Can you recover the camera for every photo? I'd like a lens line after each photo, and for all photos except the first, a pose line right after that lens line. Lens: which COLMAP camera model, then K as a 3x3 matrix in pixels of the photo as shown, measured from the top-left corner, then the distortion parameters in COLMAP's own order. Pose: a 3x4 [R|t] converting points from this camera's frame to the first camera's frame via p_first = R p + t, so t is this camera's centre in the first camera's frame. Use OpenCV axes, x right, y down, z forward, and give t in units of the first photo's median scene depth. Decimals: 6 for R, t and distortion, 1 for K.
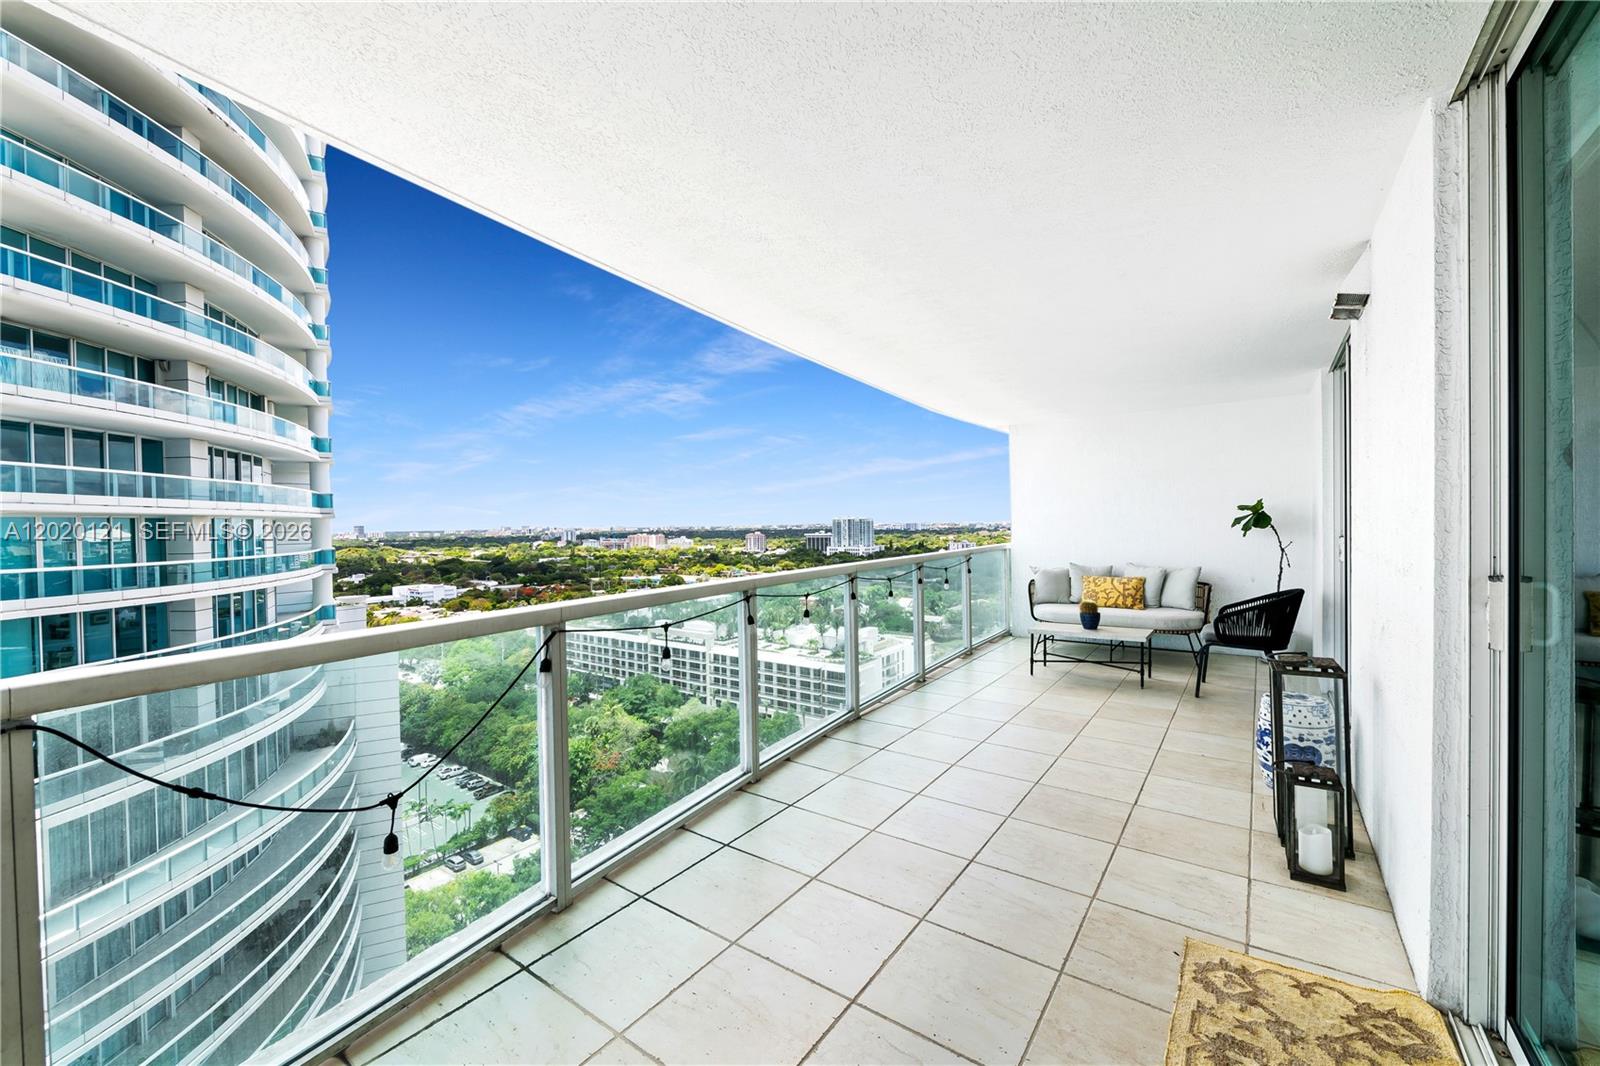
lens RADIAL K [[630.7, 0, 809.2], [0, 630.7, 530.9], [0, 0, 1]] dist [0.003379, -0.004298]
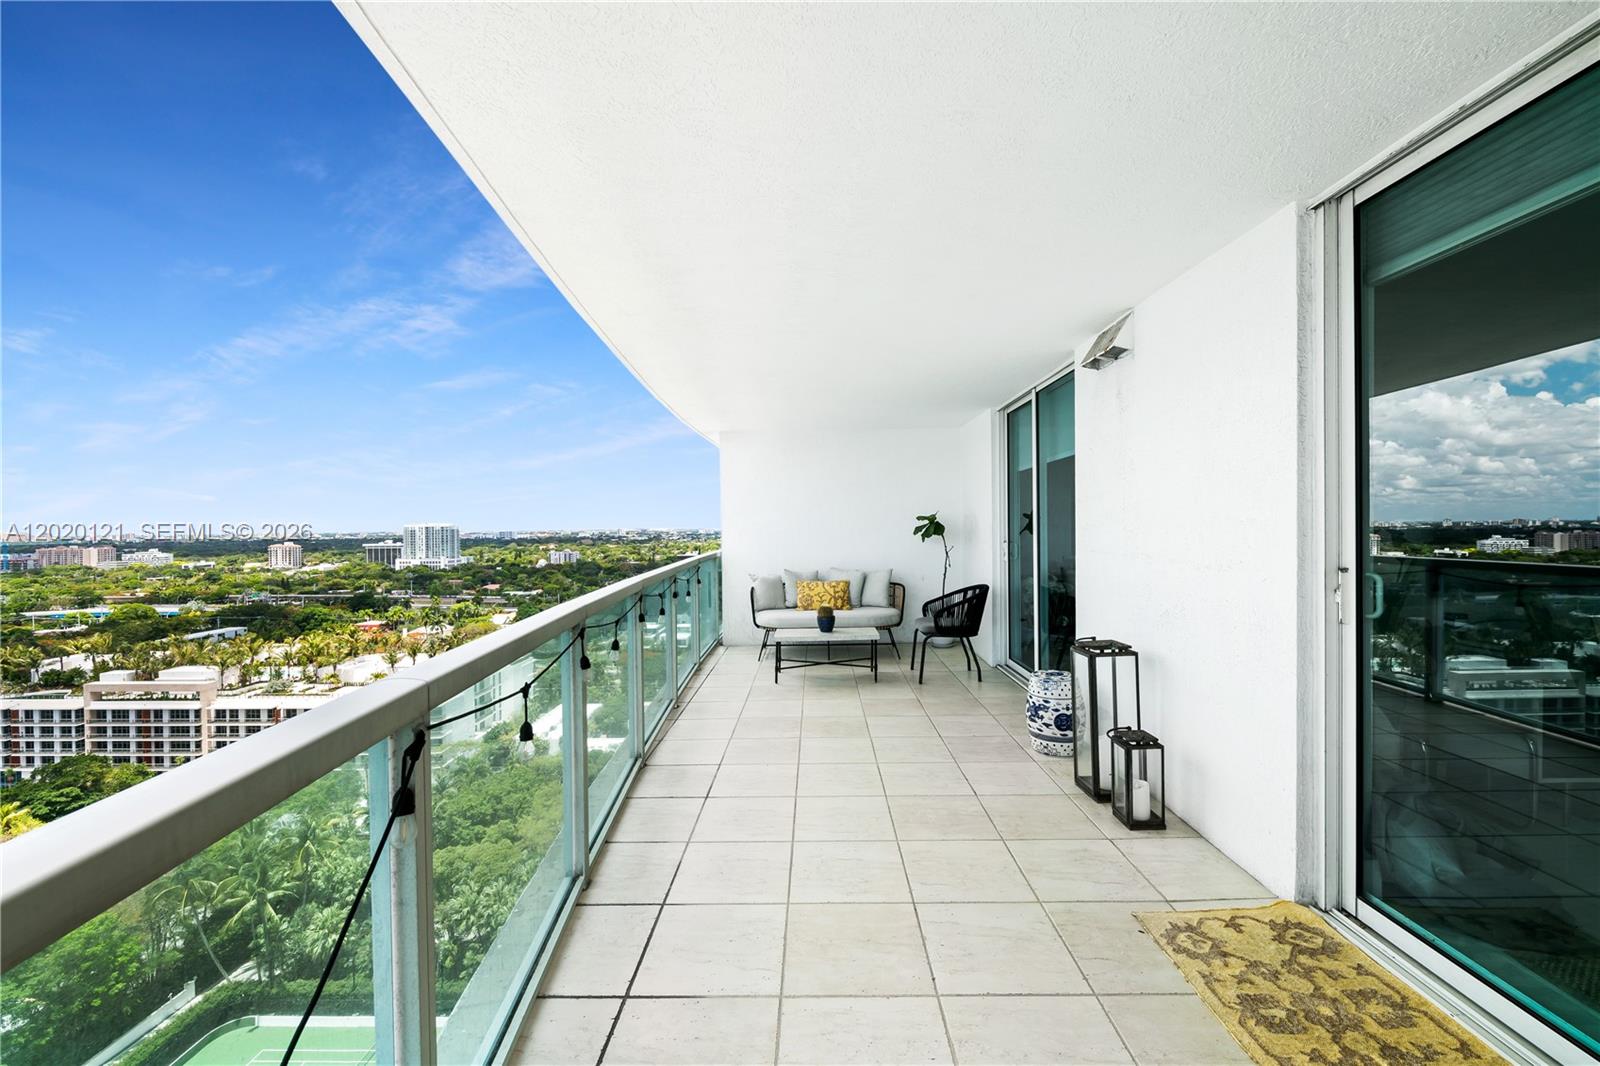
lens RADIAL K [[630.7, 0, 809.2], [0, 630.7, 530.9], [0, 0, 1]] dist [0.003379, -0.004298]
pose [[0.818956, 0.006742, 0.573816, -0.155437], [0.001696, 0.999898, -0.014168, 0.003243], [-0.573853, 0.012577, 0.818862, 0.141131]]
